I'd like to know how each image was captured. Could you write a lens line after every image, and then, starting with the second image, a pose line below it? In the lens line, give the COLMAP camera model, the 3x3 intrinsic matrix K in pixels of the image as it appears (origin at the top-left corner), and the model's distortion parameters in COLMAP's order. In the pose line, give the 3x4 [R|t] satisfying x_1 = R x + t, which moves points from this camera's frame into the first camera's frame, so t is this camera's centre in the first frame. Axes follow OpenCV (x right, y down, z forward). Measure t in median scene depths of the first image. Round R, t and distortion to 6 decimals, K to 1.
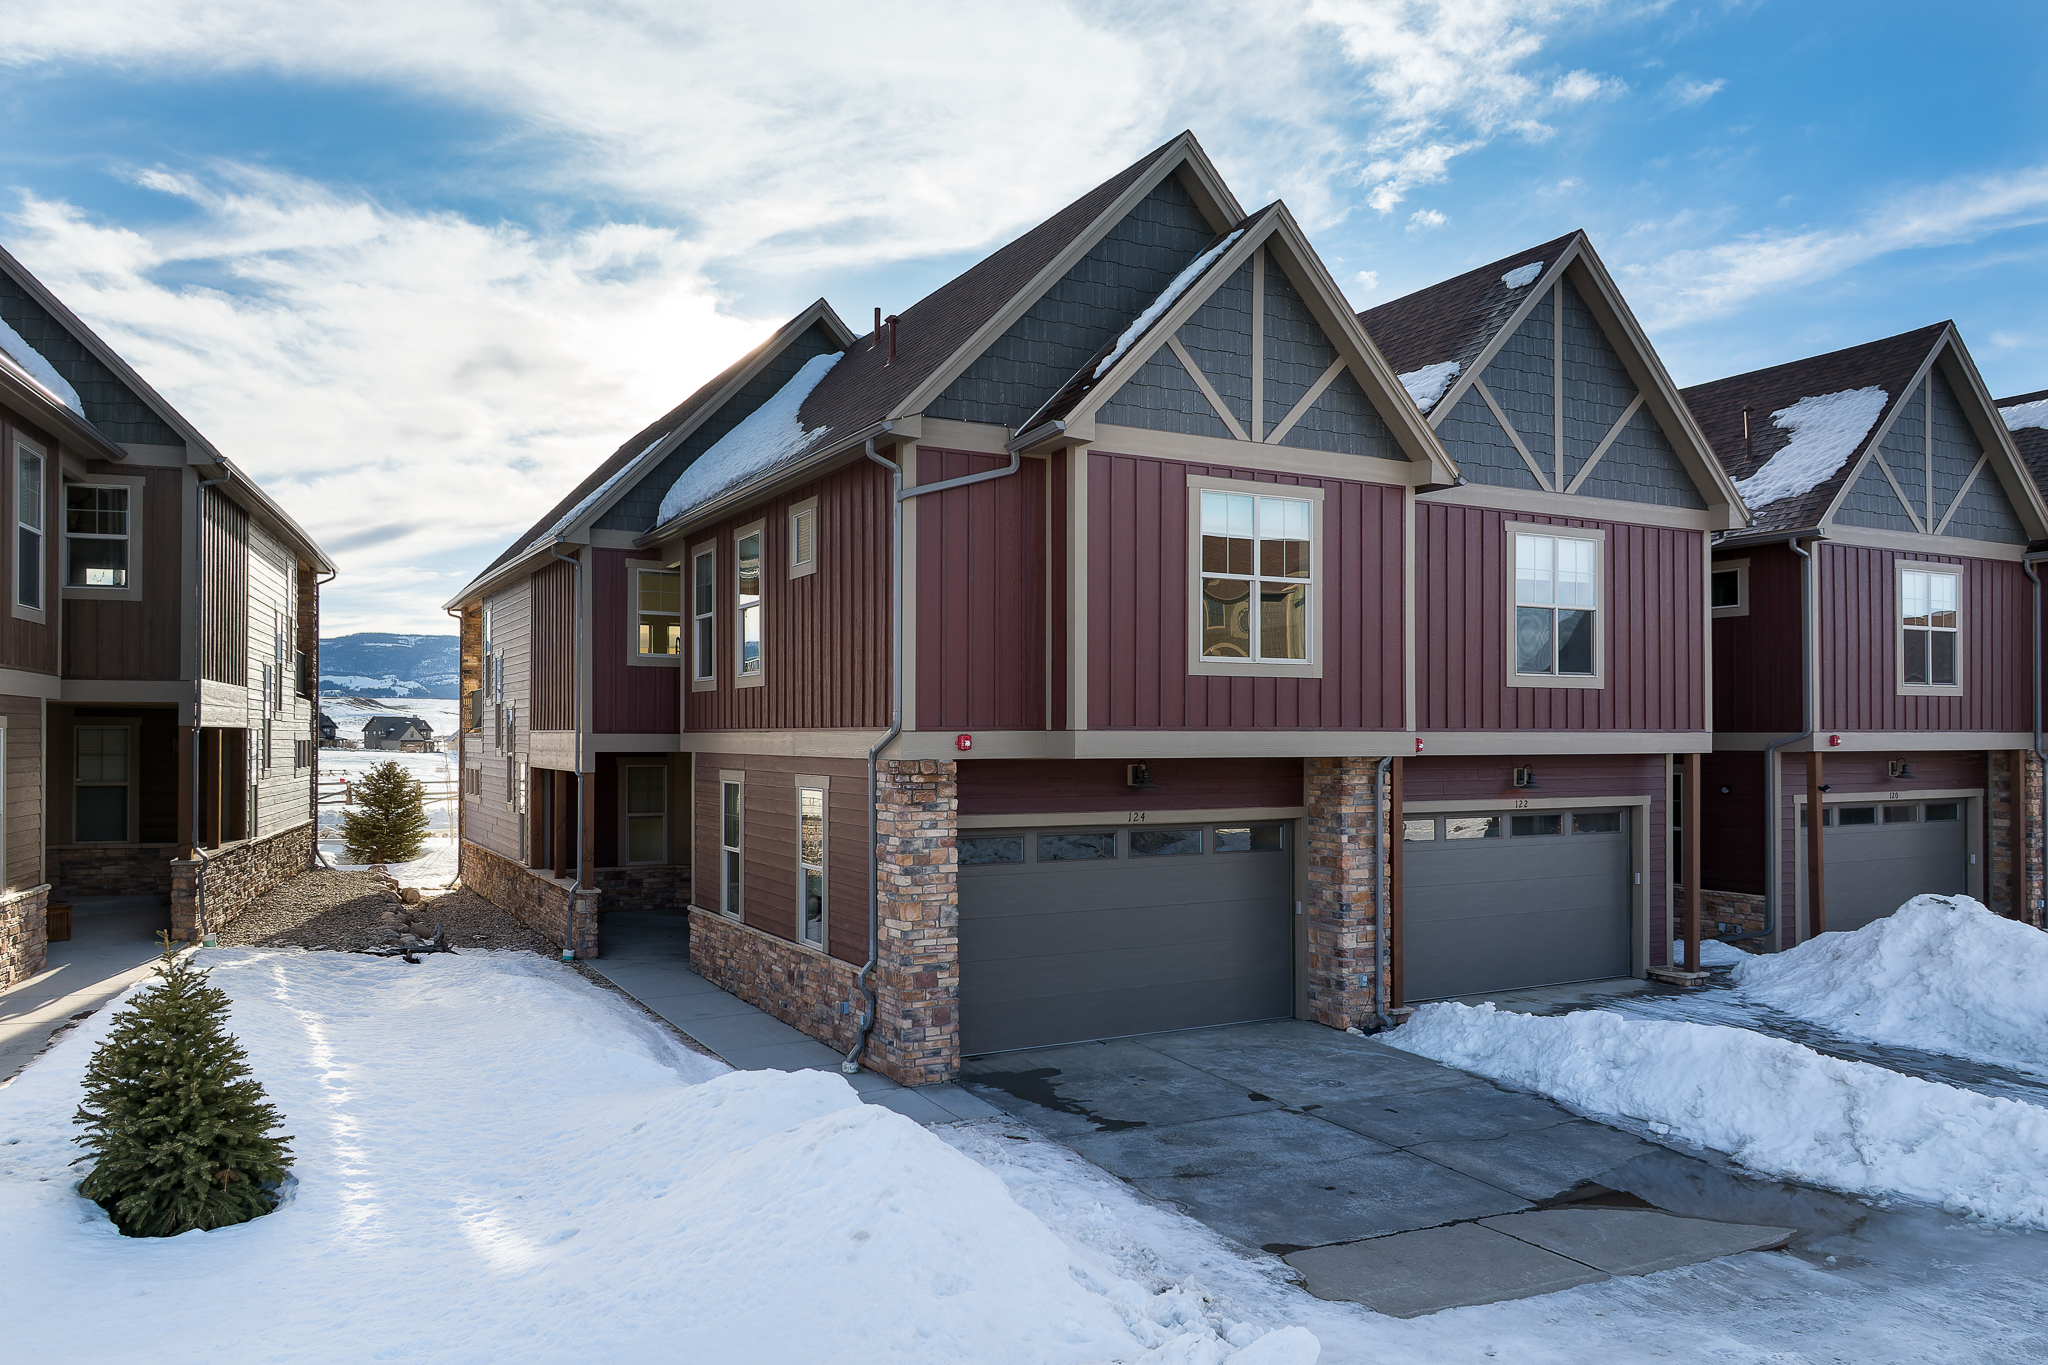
lens RADIAL K [[1442.2, 0, 942.5], [0, 1442.2, 716.8], [0, 0, 1]] dist [-0.004718, -0.001670]
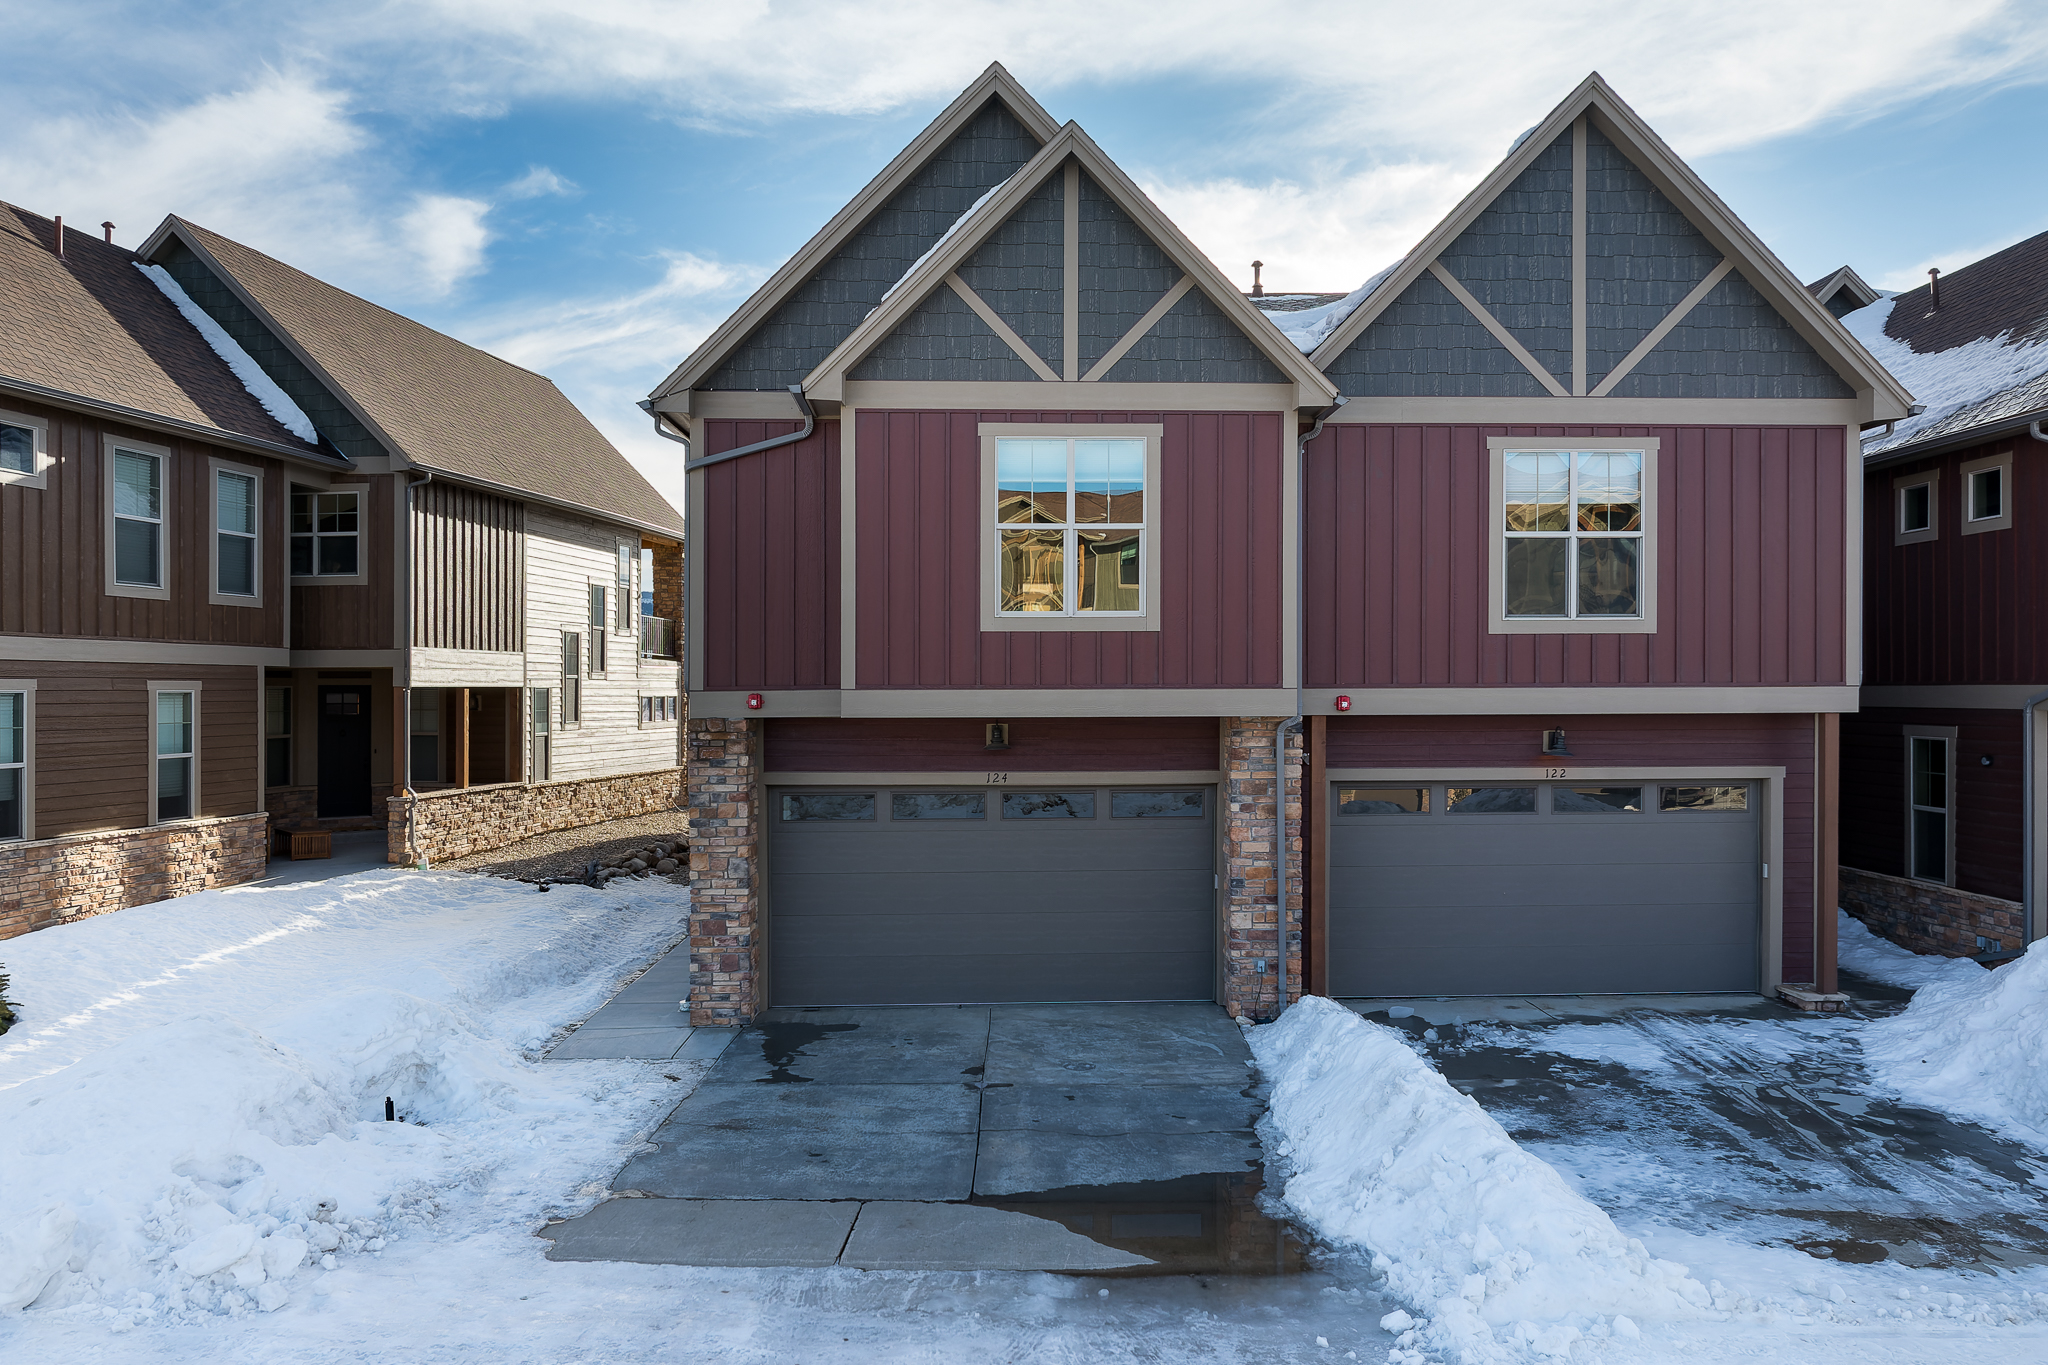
lens RADIAL K [[1519.6, 0, 1024.0], [0, 1519.6, 682.5], [0, 0, 1]] dist [-0.006138, -0.001787]
pose [[0.901632, -0.005342, -0.432471, 0.619139], [0.009716, 0.999922, 0.007905, -0.002500], [0.432395, -0.011329, 0.901613, 0.092744]]
